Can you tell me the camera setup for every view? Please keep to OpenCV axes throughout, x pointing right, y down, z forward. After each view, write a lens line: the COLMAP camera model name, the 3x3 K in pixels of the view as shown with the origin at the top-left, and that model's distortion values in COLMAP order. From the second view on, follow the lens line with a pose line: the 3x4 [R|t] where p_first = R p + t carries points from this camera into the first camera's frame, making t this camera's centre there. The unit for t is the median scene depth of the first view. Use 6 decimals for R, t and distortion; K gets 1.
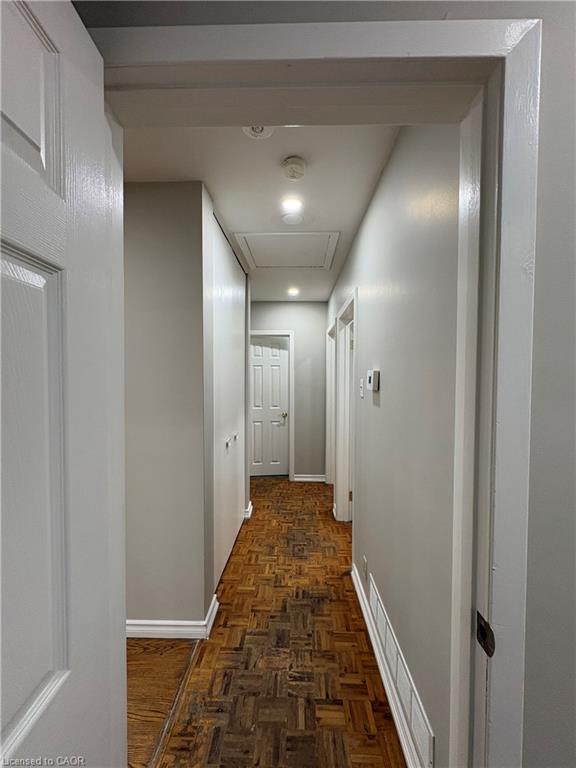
lens RADIAL K [[305.5, 0, 287.3], [0, 305.5, 386.0], [0, 0, 1]] dist [0.000391, -0.000141]
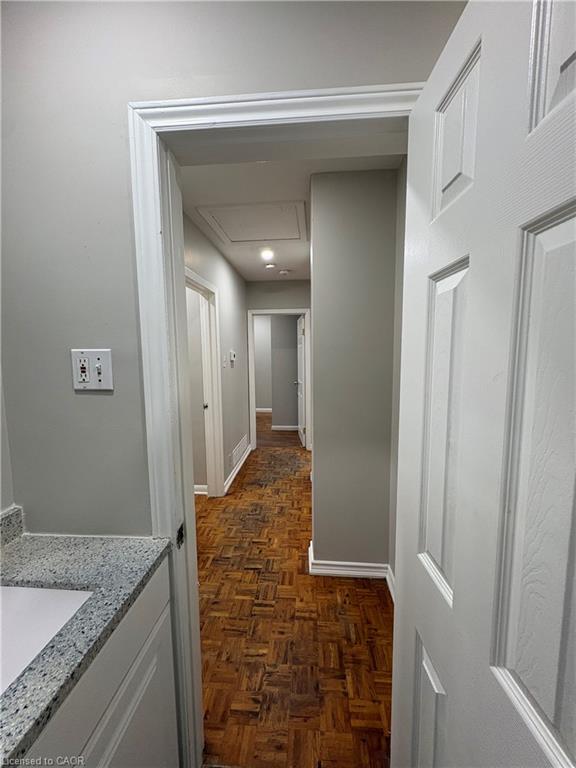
lens RADIAL K [[305.5, 0, 286.6], [0, 305.5, 381.9], [0, 0, 1]] dist [0.000391, -0.000141]
pose [[-0.998649, 0.000122, 0.051966, -0.141708], [0.006827, 0.991638, 0.128872, -0.075742], [-0.051516, 0.129052, -0.990299, 2.183465]]
